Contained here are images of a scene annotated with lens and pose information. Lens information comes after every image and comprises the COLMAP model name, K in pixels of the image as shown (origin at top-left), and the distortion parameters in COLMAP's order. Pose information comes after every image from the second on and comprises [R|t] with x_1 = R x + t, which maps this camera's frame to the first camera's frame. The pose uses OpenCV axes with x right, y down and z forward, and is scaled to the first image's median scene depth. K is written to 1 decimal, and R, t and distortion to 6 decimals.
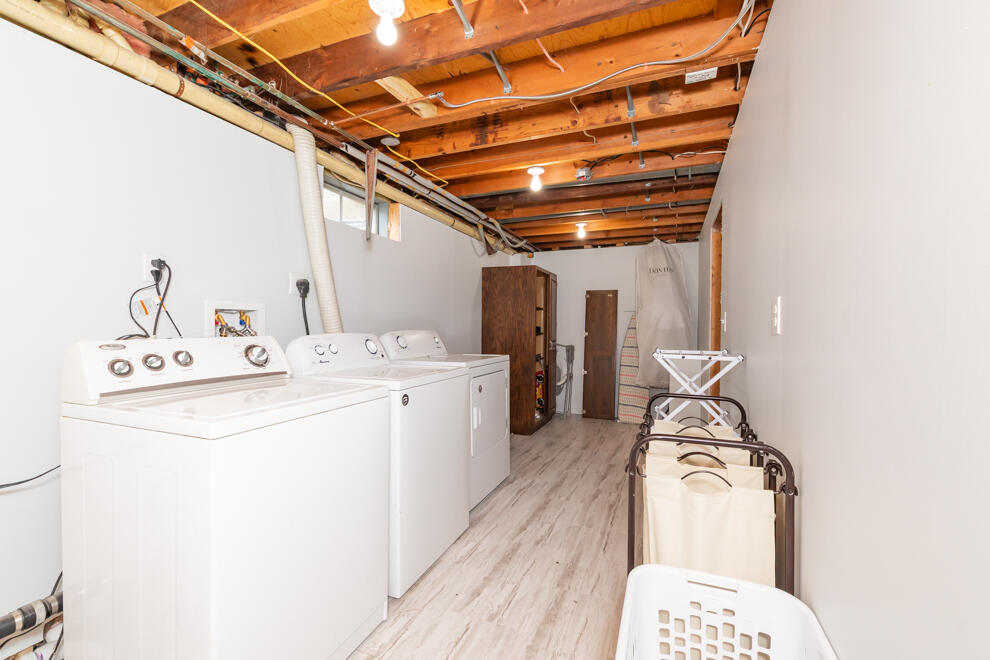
lens RADIAL K [[429.9, 0, 493.2], [0, 429.9, 331.0], [0, 0, 1]] dist [0.004073, -0.000414]
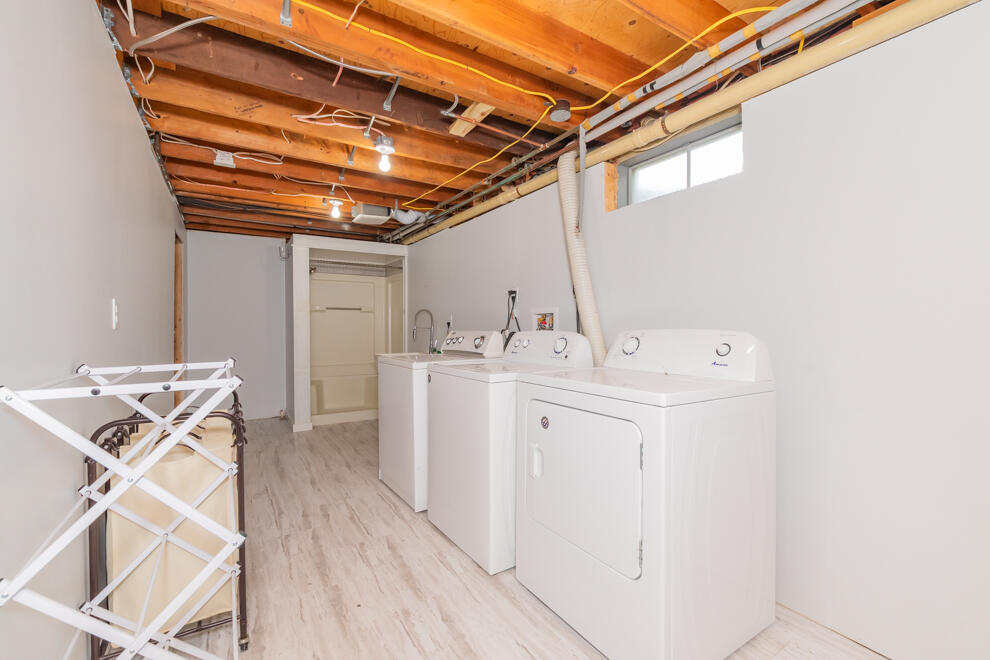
lens RADIAL K [[429.9, 0, 494.1], [0, 429.9, 330.1], [0, 0, 1]] dist [0.004073, -0.000414]
pose [[-0.578901, -0.000910, -0.815397, 0.626083], [-0.011173, 0.999914, 0.006816, -0.001903], [0.815321, 0.013056, -0.578862, 1.561408]]
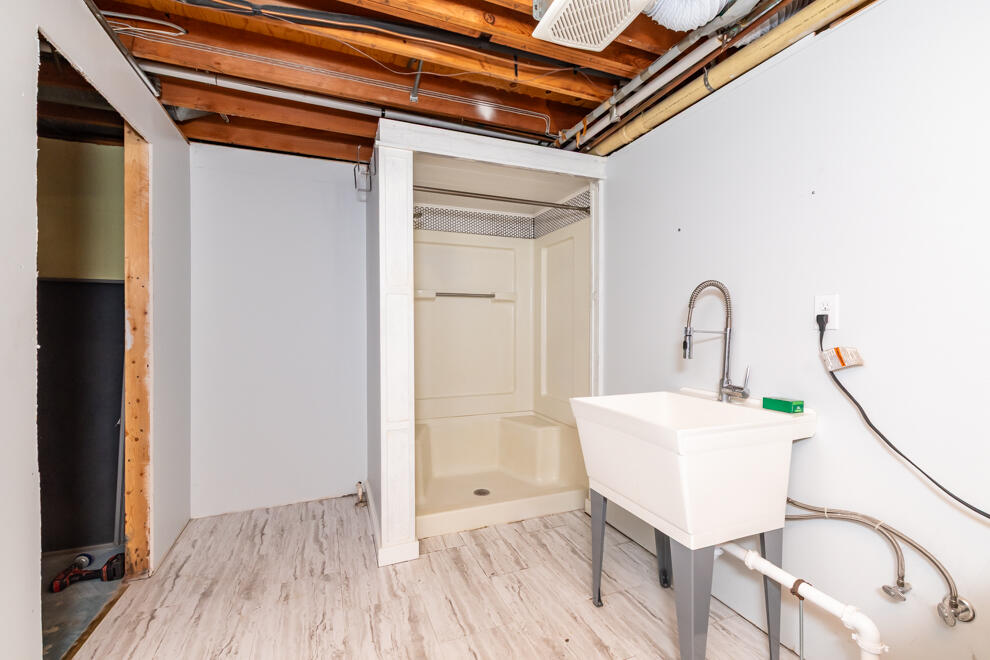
lens RADIAL K [[429.9, 0, 496.6], [0, 429.9, 327.5], [0, 0, 1]] dist [0.004073, -0.000414]
pose [[-0.719389, -0.003079, -0.694600, 0.442975], [-0.009993, 0.999933, 0.005918, -0.002072], [0.694535, 0.011198, -0.719372, 1.247981]]
